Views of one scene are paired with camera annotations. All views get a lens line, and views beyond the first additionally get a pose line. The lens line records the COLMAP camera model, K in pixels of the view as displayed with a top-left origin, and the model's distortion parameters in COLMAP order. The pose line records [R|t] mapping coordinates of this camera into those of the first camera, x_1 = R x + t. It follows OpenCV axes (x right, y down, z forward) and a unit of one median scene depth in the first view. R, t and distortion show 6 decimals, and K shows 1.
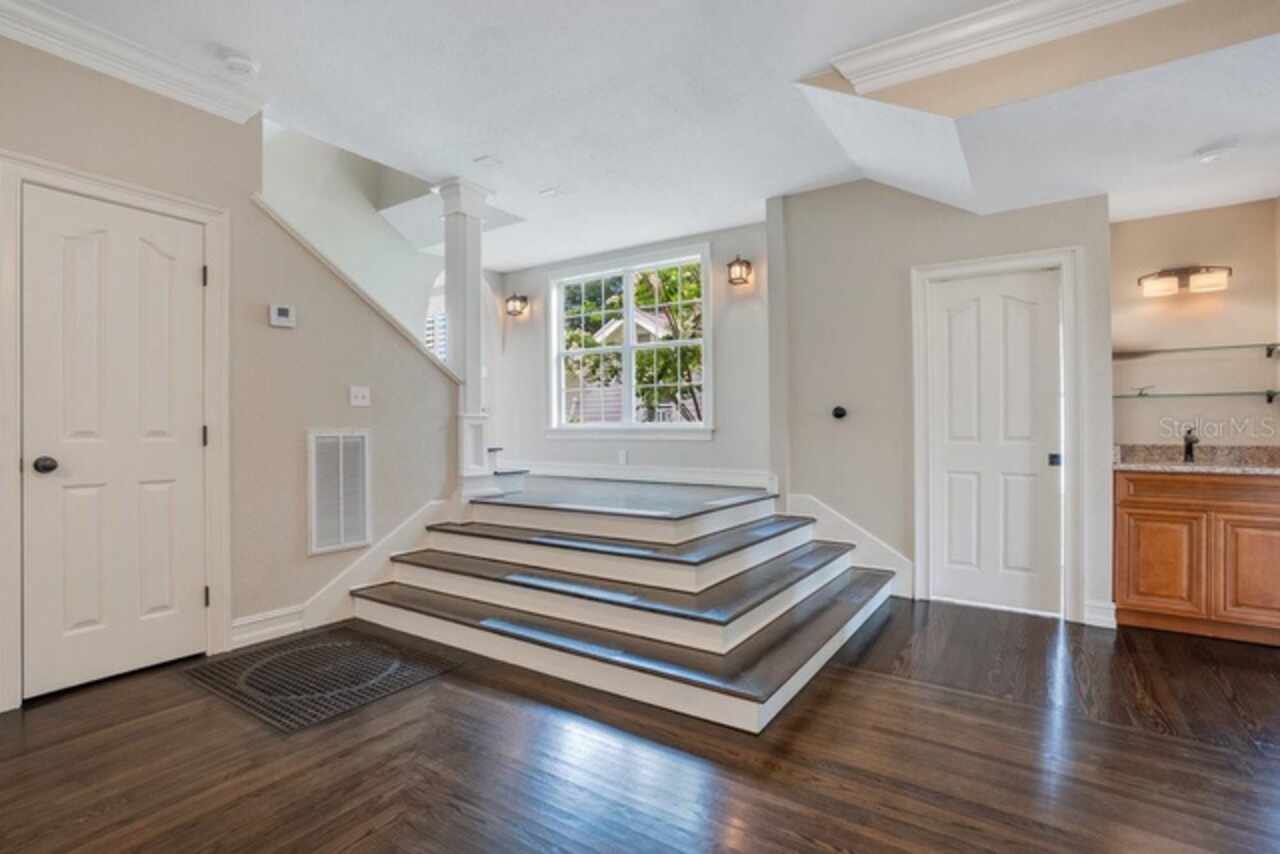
lens RADIAL K [[620.8, 0, 623.3], [0, 620.8, 423.7], [0, 0, 1]] dist [-0.021934, 0.009024]
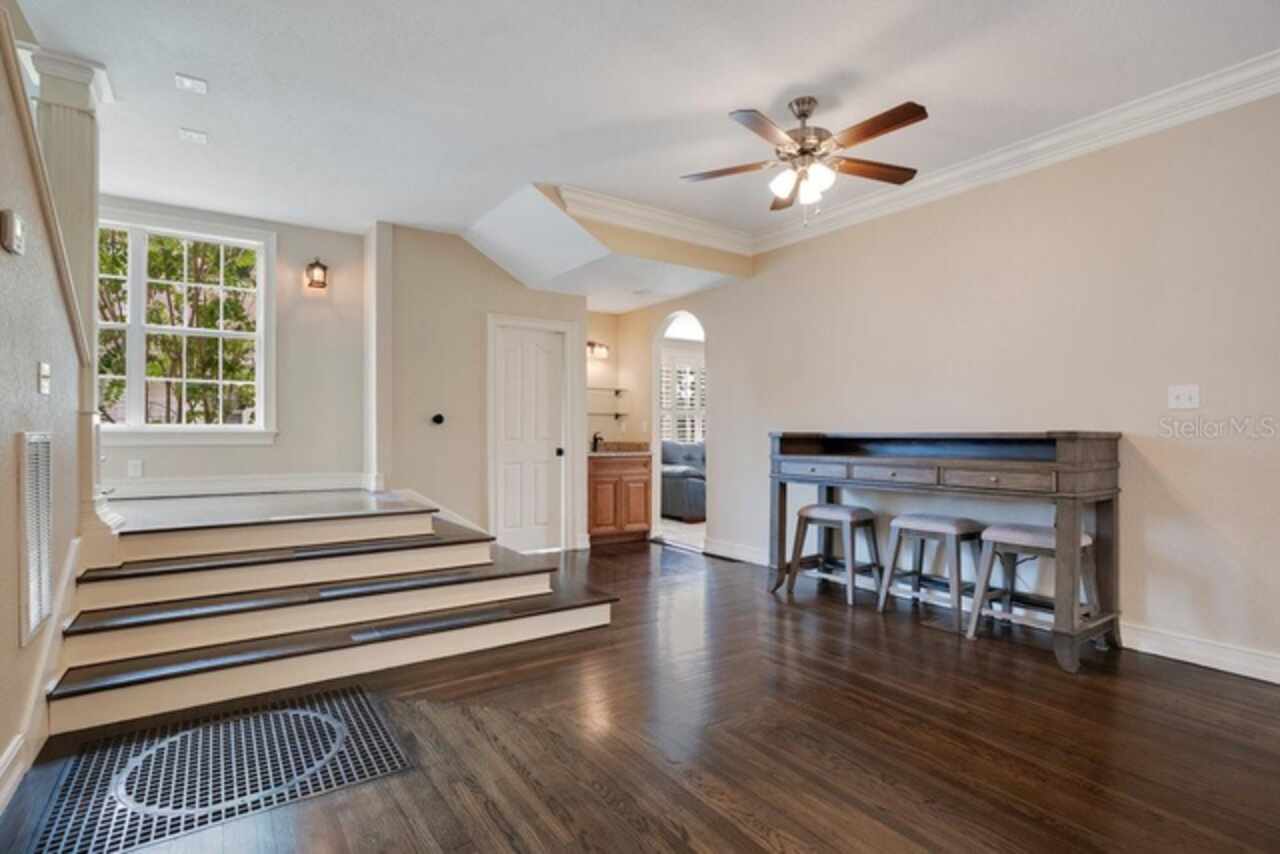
lens RADIAL K [[620.8, 0, 648.7], [0, 620.8, 418.2], [0, 0, 1]] dist [-0.021934, 0.009024]
pose [[0.362774, 0.022346, 0.931609, -0.762117], [-0.009117, 0.999750, -0.020430, 0.001784], [-0.931833, -0.001082, 0.362887, 0.204691]]
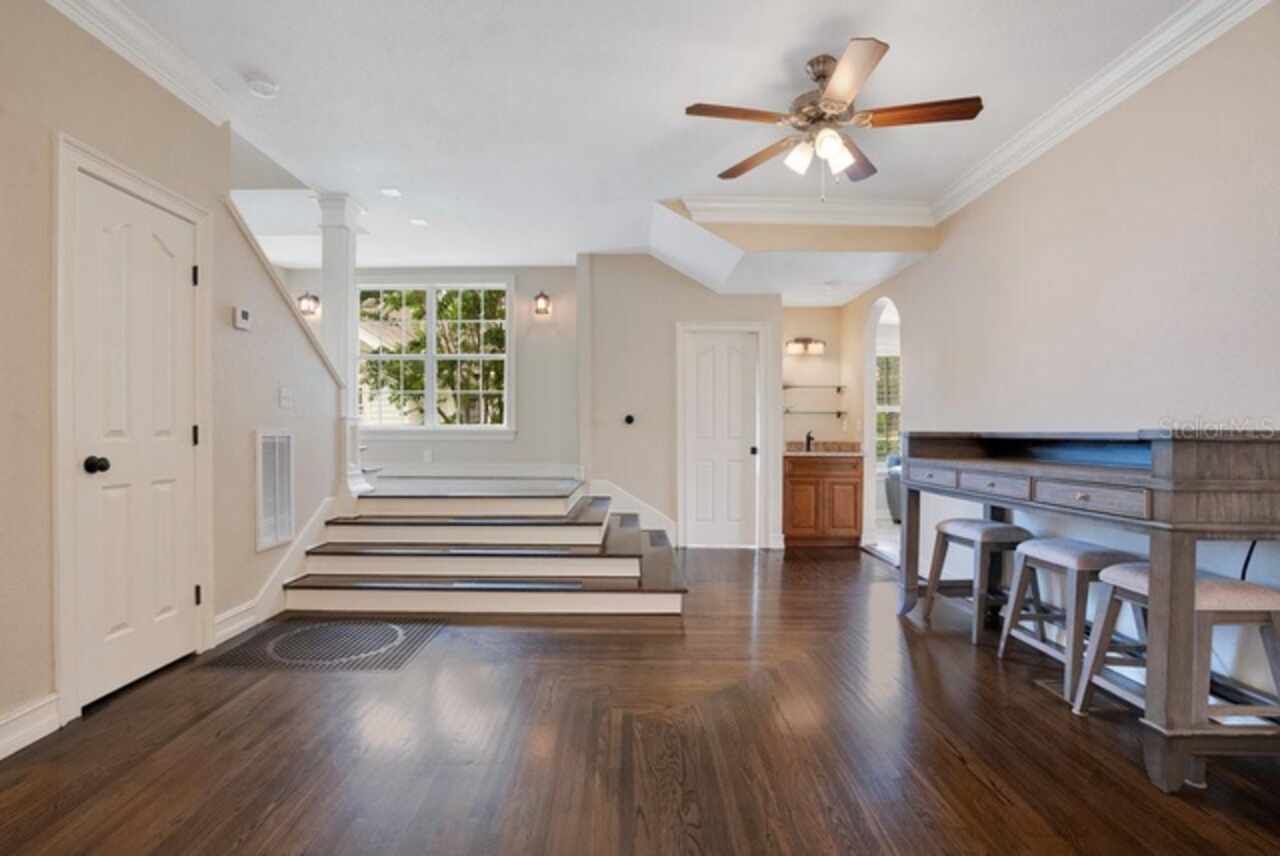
lens RADIAL K [[620.8, 0, 635.7], [0, 620.8, 424.4], [0, 0, 1]] dist [-0.021934, 0.009024]
pose [[0.823244, 0.010461, 0.567591, -0.512032], [-0.009619, 0.999944, -0.004478, -0.000368], [-0.567606, -0.001773, 0.823299, -0.182844]]
